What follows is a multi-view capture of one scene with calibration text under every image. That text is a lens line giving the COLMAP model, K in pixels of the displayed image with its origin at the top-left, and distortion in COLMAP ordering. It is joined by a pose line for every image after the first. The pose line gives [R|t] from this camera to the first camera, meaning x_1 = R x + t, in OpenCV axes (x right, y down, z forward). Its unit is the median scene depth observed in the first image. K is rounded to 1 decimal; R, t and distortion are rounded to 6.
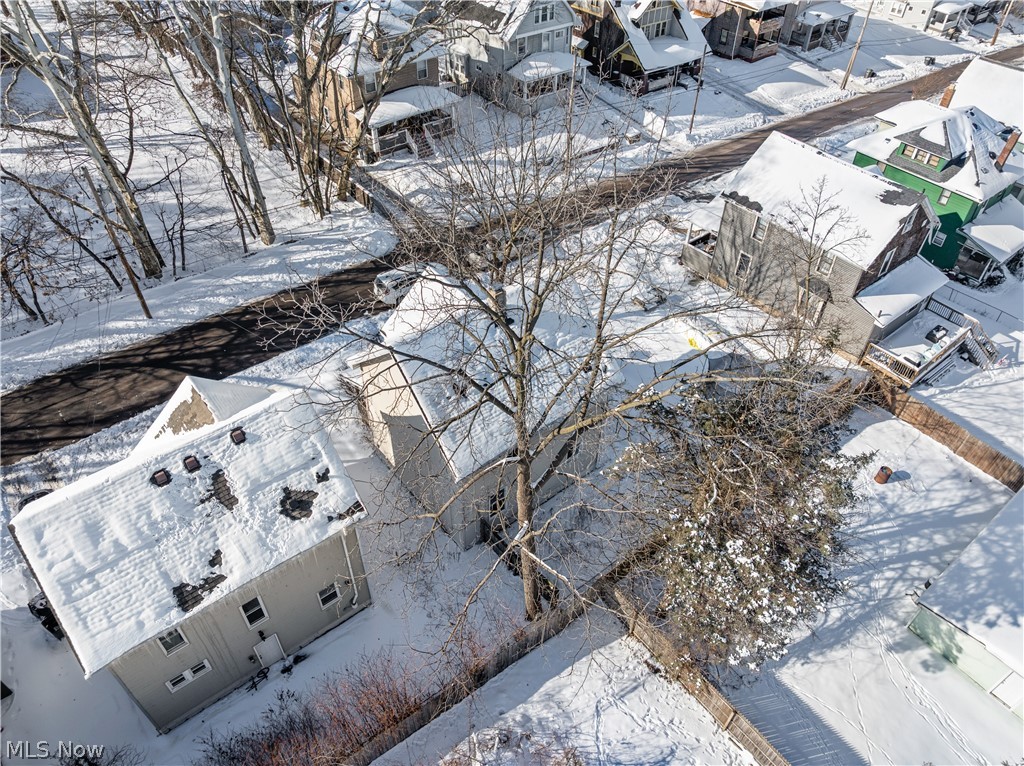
lens RADIAL K [[675.0, 0, 520.2], [0, 675.0, 387.0], [0, 0, 1]] dist [-0.030873, 0.002321]
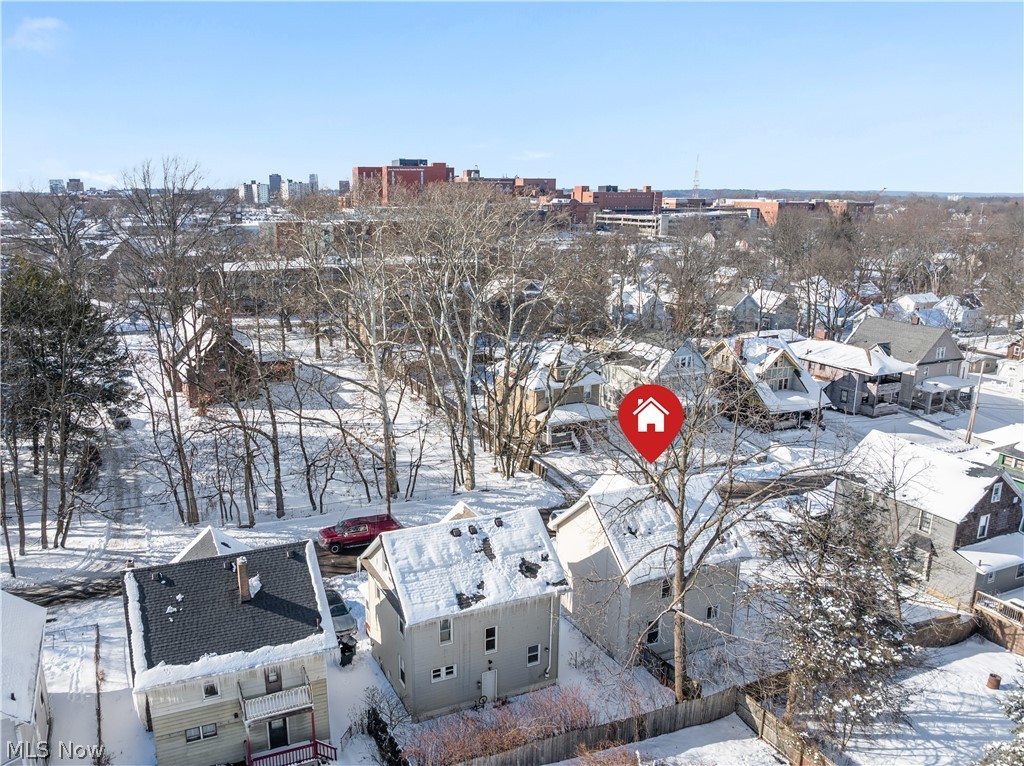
lens RADIAL K [[675.0, 0, 520.2], [0, 675.0, 387.0], [0, 0, 1]] dist [-0.030873, 0.002321]
pose [[0.979759, 0.037806, -0.196577, -0.028559], [-0.128003, 0.873326, -0.470018, 0.242647], [0.153906, 0.485667, 0.860489, -0.241943]]
